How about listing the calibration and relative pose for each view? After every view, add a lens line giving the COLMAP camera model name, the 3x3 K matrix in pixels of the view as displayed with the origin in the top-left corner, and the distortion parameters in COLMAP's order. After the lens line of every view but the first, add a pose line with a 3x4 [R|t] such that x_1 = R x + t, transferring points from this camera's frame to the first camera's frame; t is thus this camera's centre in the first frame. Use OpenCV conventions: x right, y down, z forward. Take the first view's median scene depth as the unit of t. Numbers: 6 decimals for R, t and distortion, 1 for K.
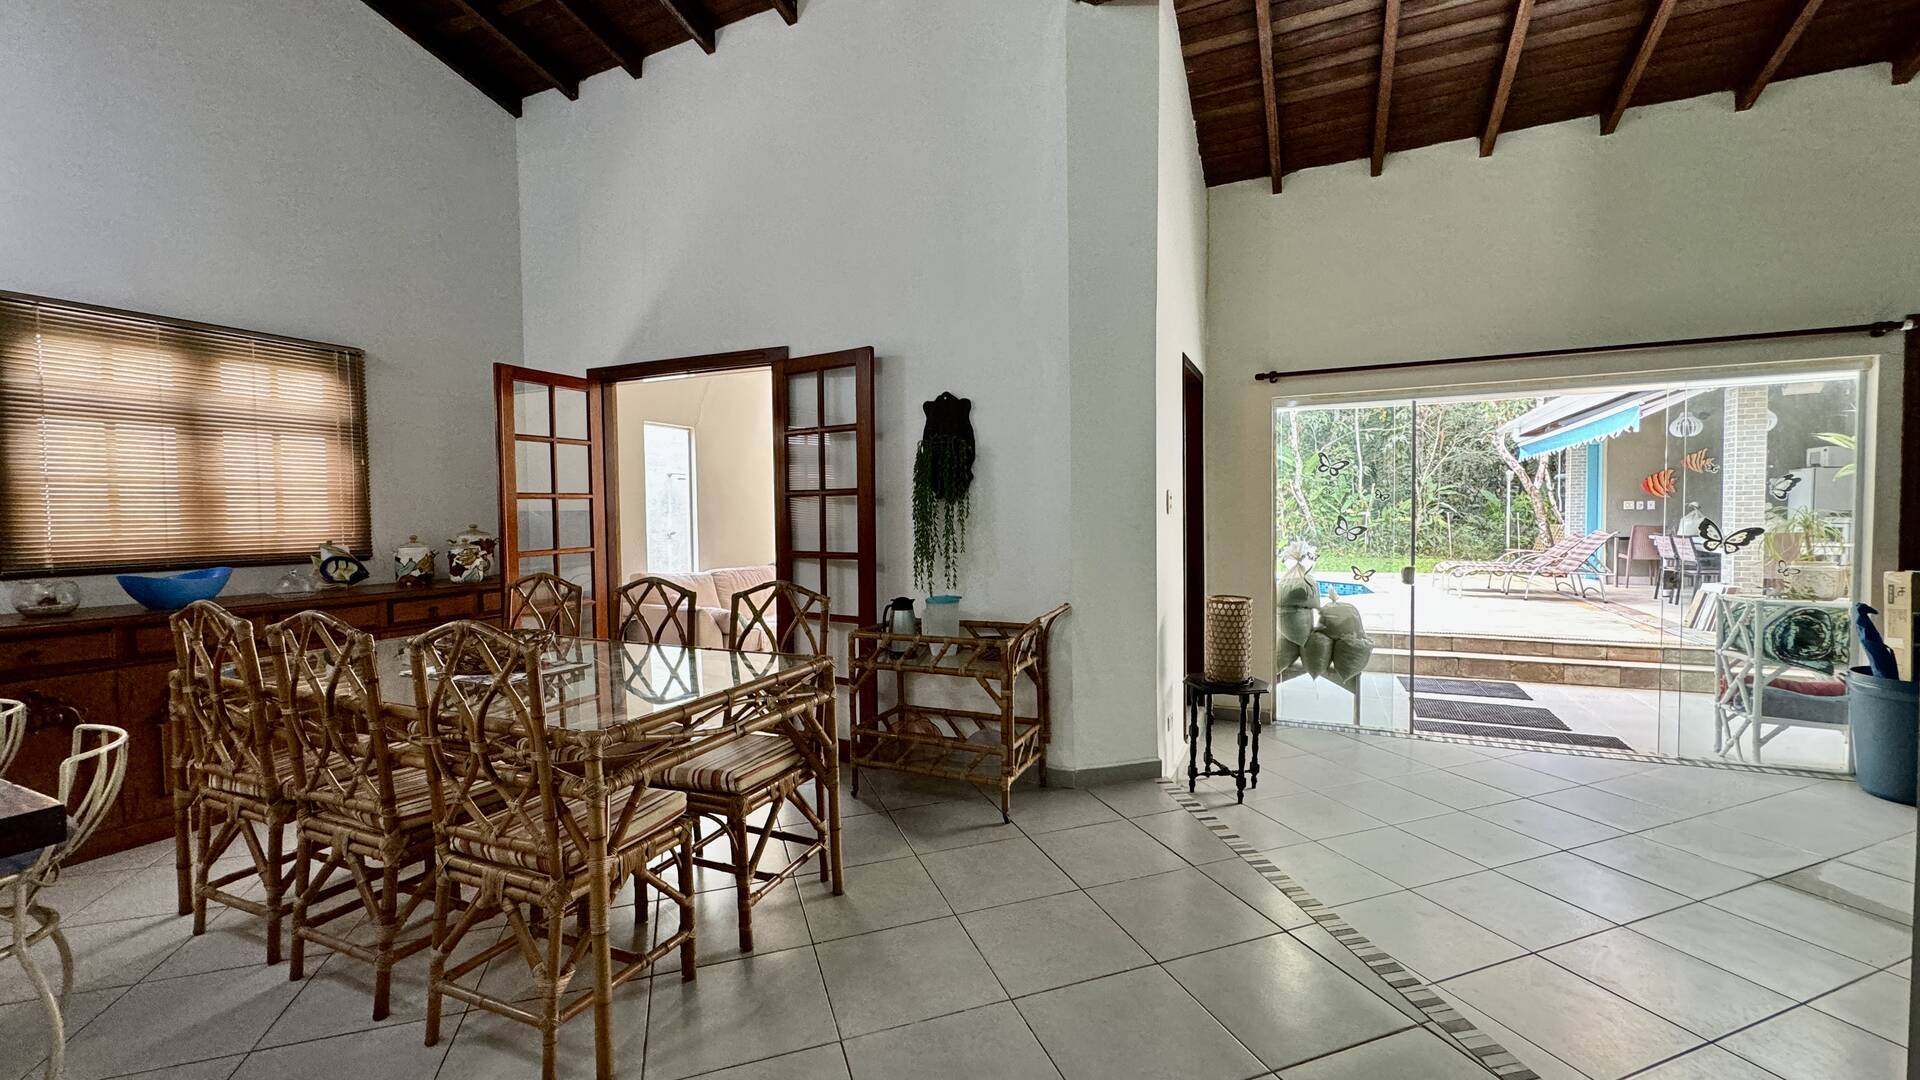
lens RADIAL K [[761.9, 0, 956.7], [0, 761.9, 540.3], [0, 0, 1]] dist [-0.001634, 0.000124]
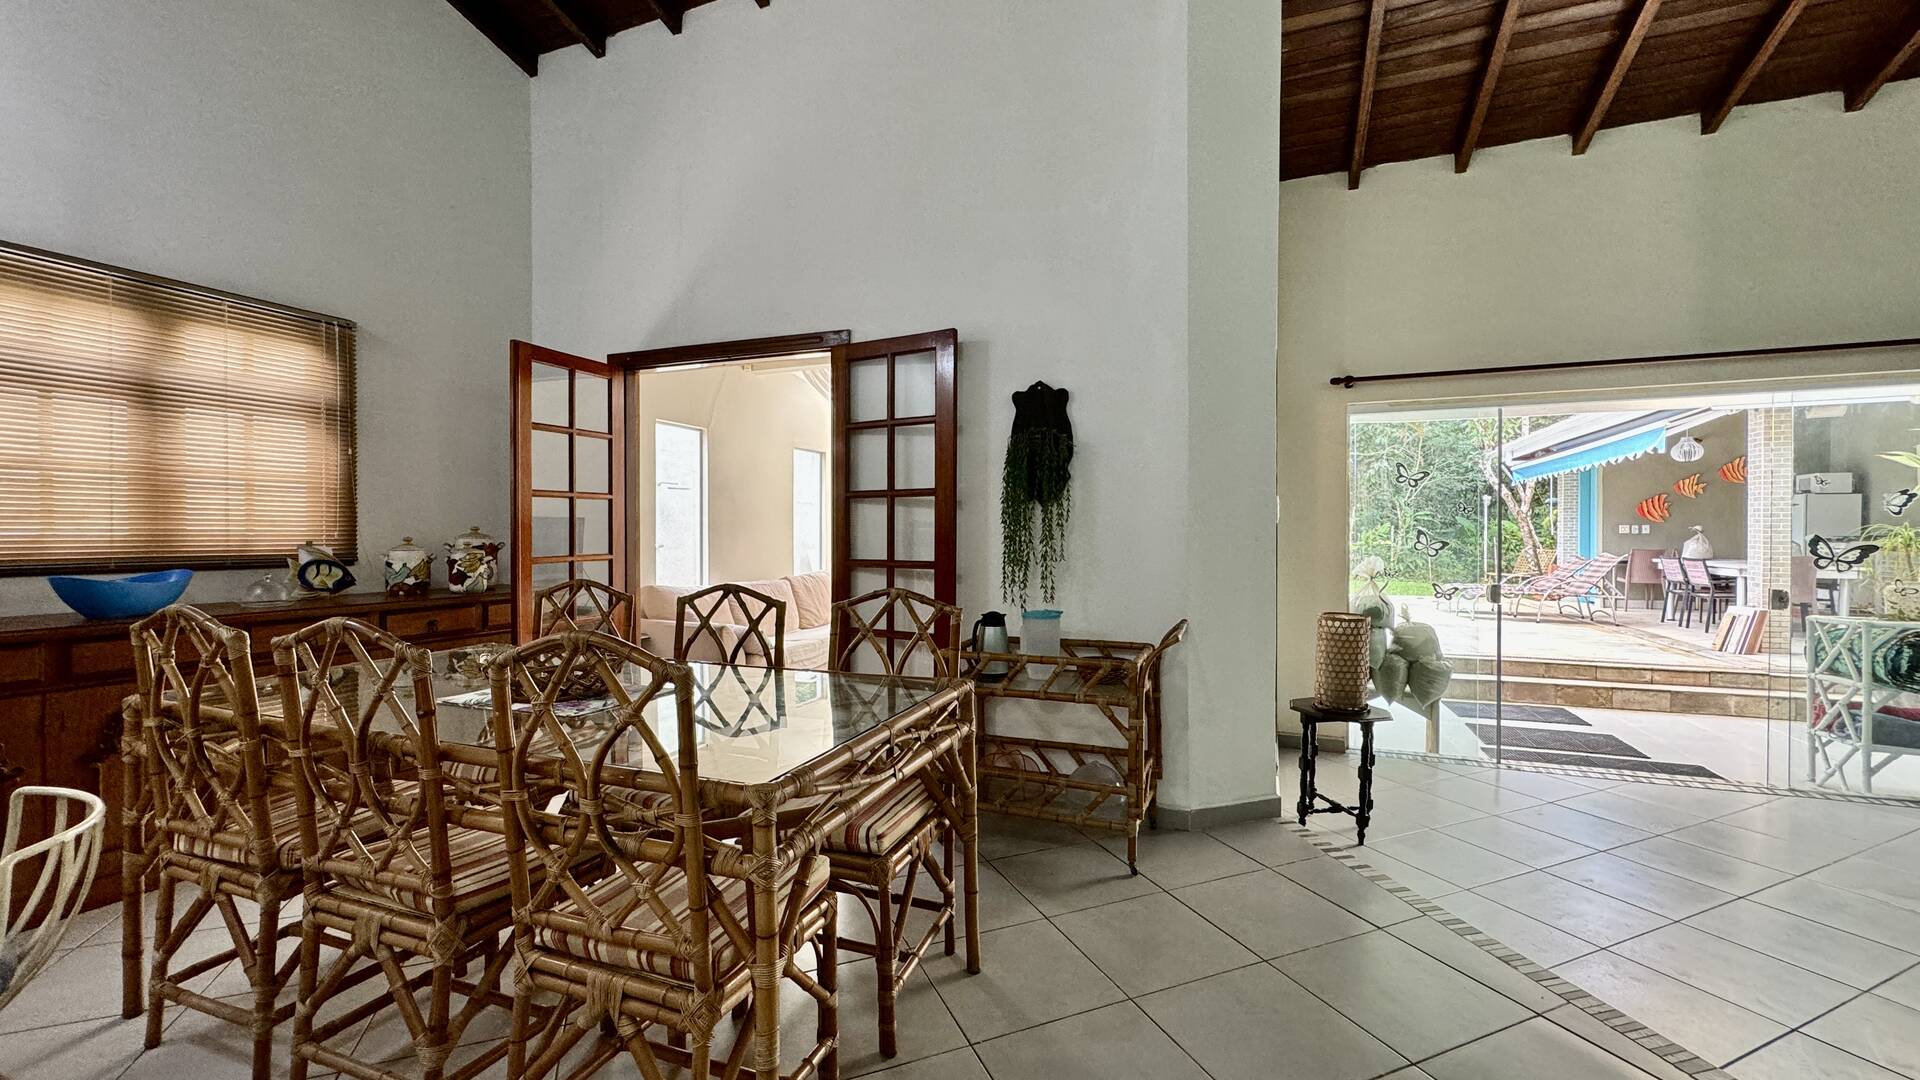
lens RADIAL K [[761.9, 0, 956.7], [0, 761.9, 540.3], [0, 0, 1]] dist [-0.001634, 0.000124]
pose [[0.998589, 0.011318, 0.051891, -0.147303], [-0.009873, 0.999559, -0.028023, 0.016303], [-0.052186, 0.027472, 0.998259, 0.114836]]
